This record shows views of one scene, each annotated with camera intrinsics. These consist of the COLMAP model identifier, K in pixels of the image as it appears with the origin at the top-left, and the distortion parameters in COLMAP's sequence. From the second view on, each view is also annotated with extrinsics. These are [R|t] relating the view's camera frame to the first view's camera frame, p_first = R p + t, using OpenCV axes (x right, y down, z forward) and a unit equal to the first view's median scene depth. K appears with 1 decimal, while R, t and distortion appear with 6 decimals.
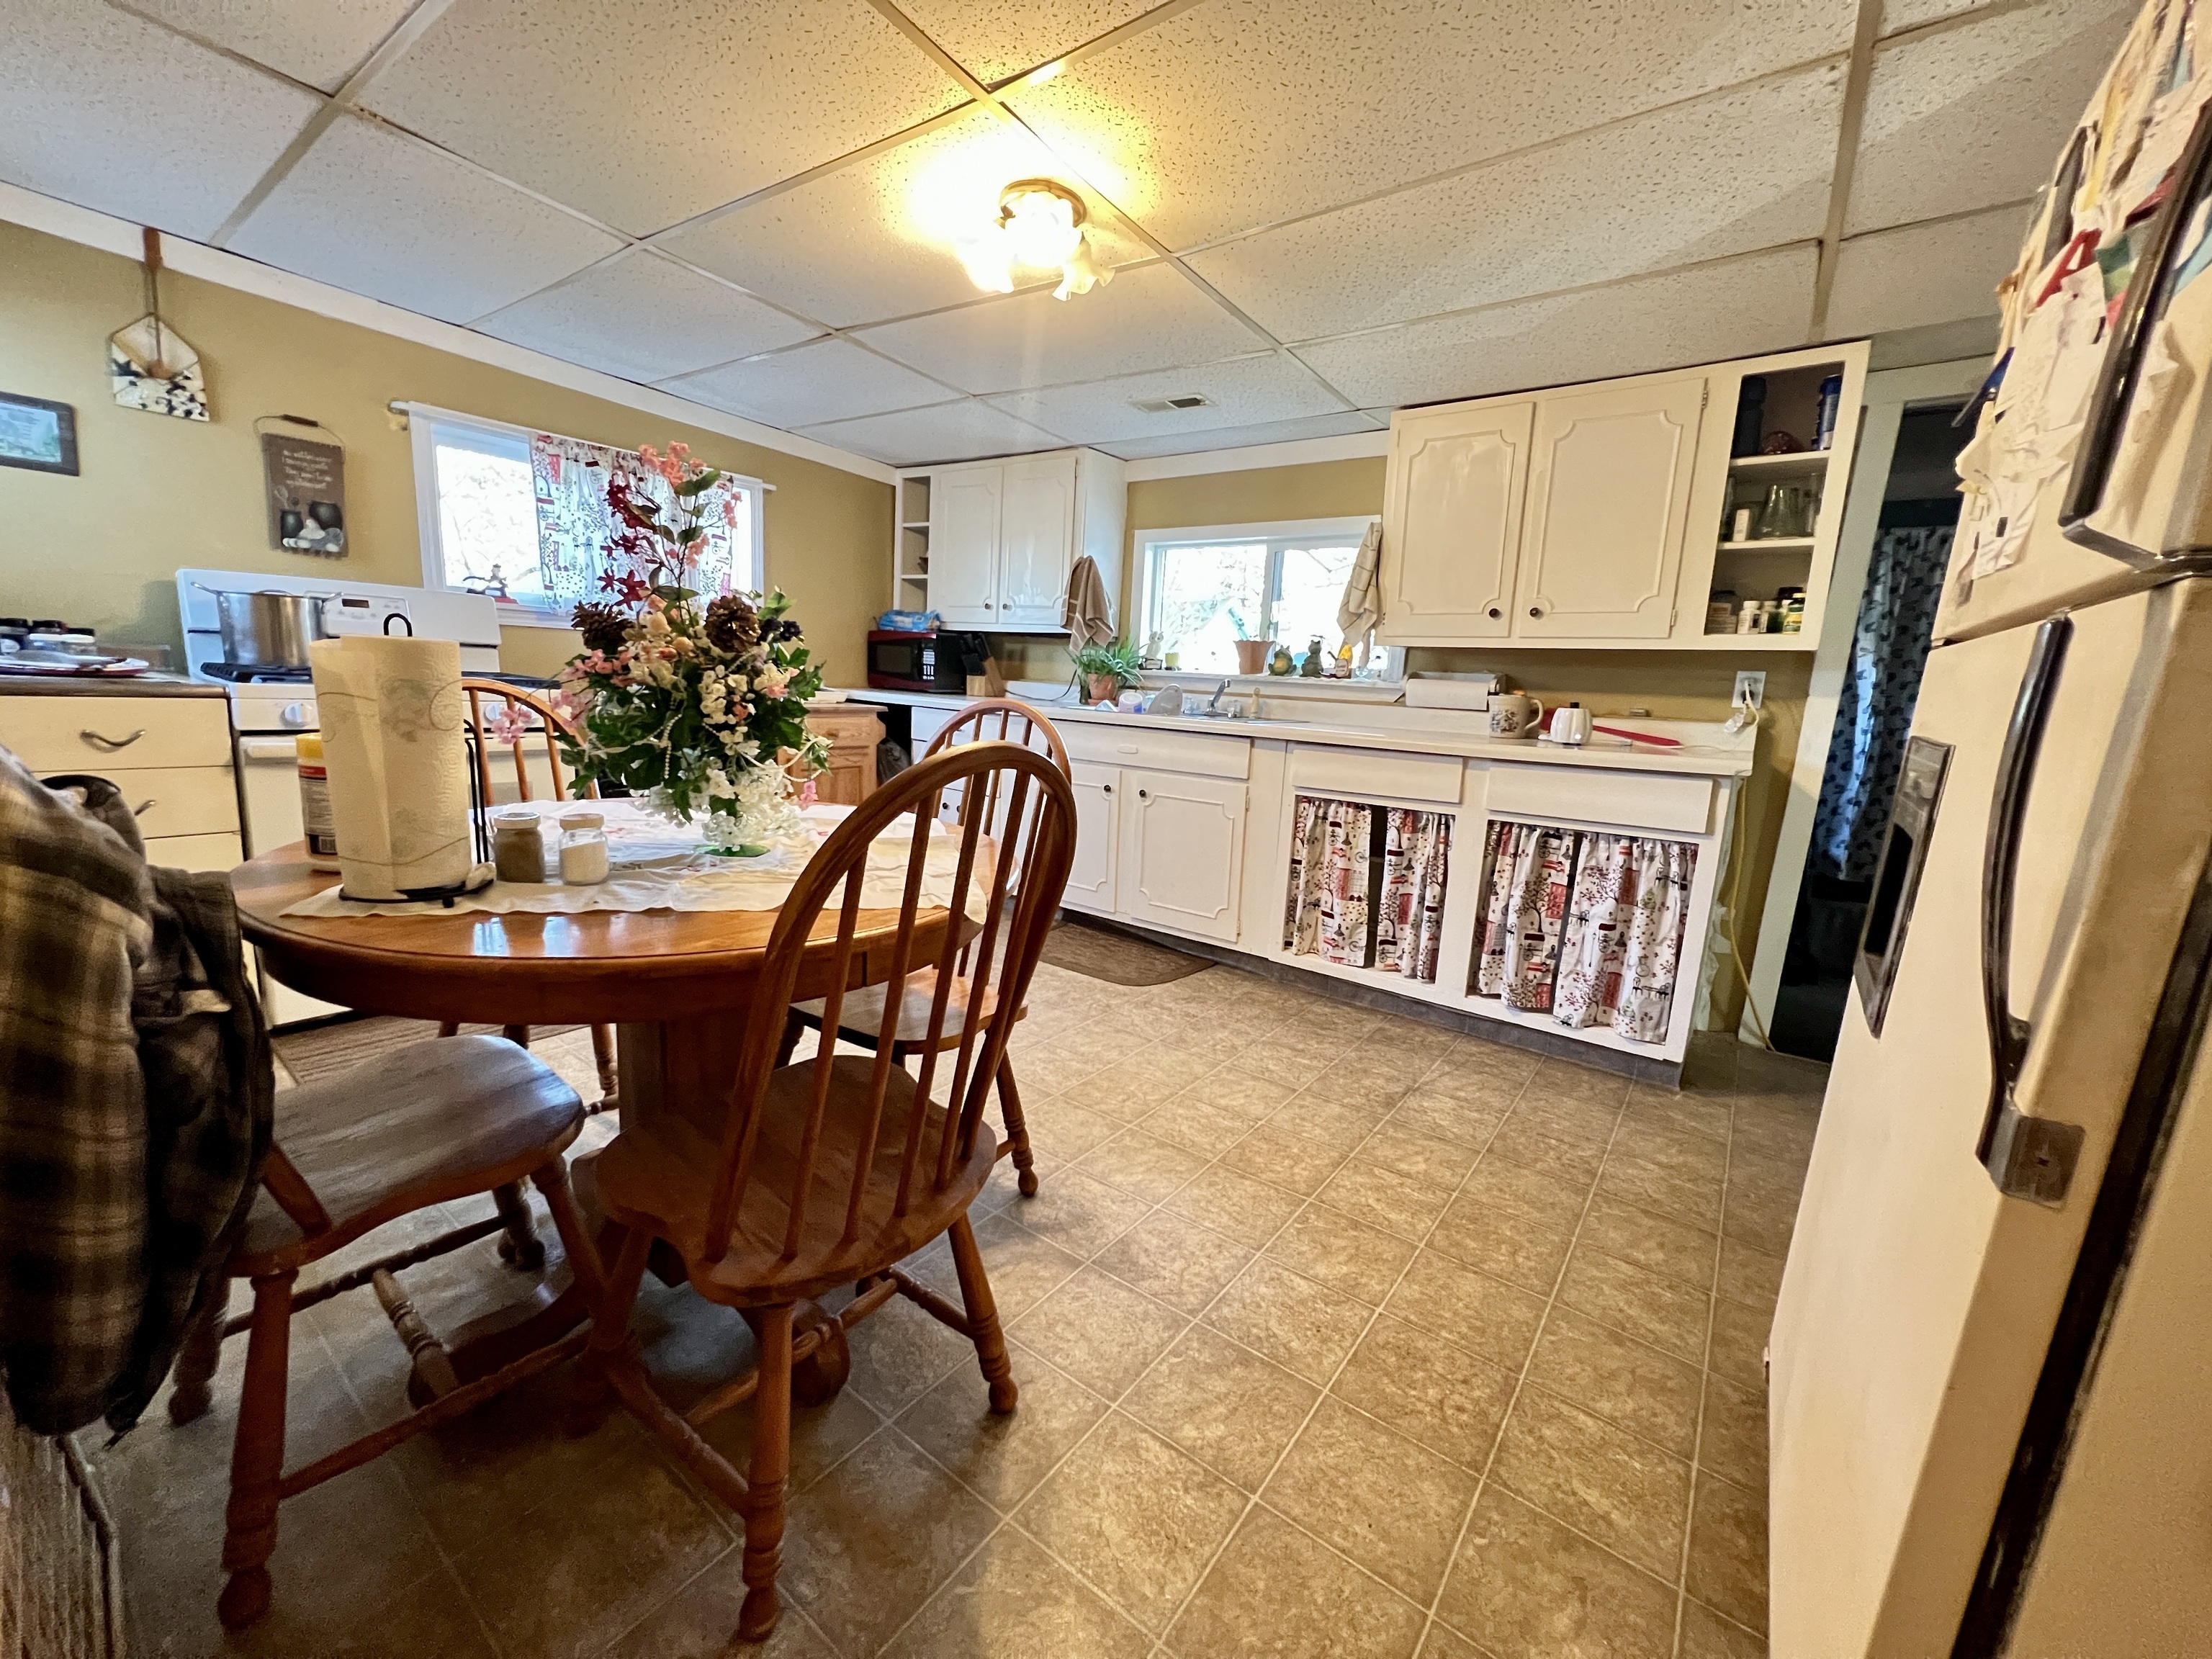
lens RADIAL K [[881.1, 0, 1097.6], [0, 881.1, 829.5], [0, 0, 1]] dist [-0.000652, -0.000420]
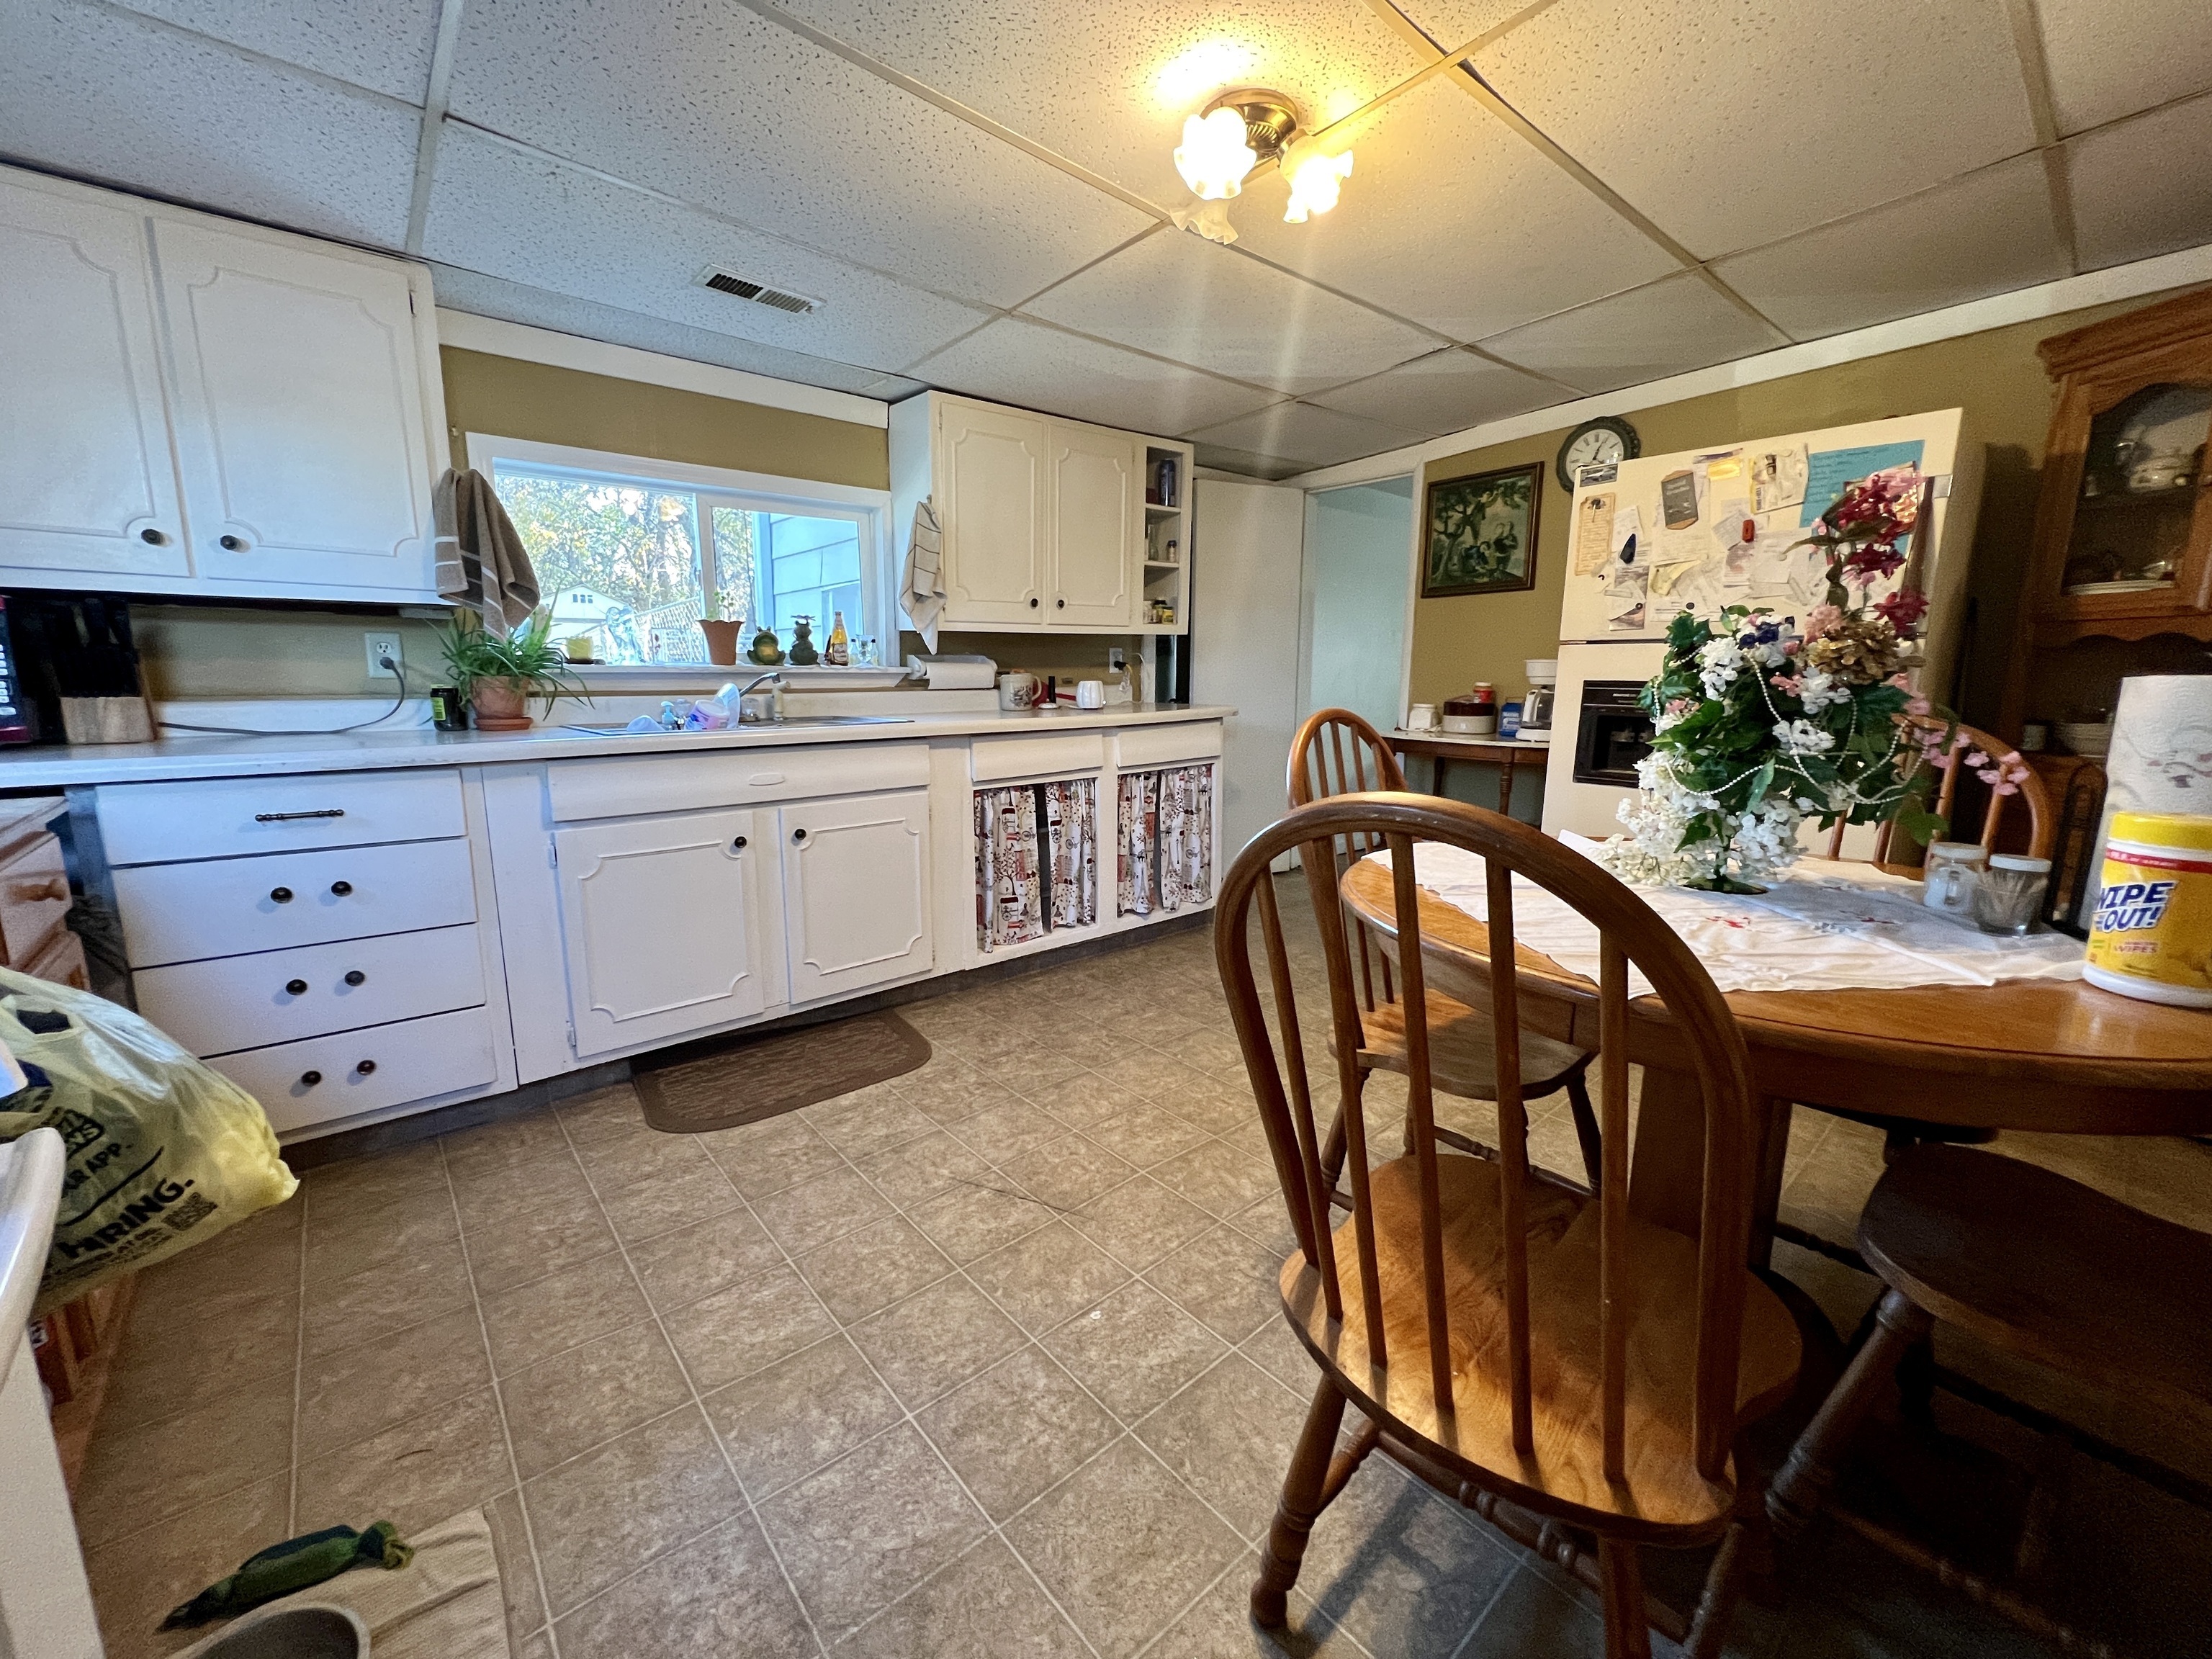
lens RADIAL K [[888.2, 0, 1106.0], [0, 888.2, 829.5], [0, 0, 1]] dist [0.000878, 0.000027]
pose [[0.206543, -0.223522, 0.952564, -0.733235], [0.183086, 0.965189, 0.186786, -0.166553], [-0.961155, 0.135821, 0.240277, 0.702622]]
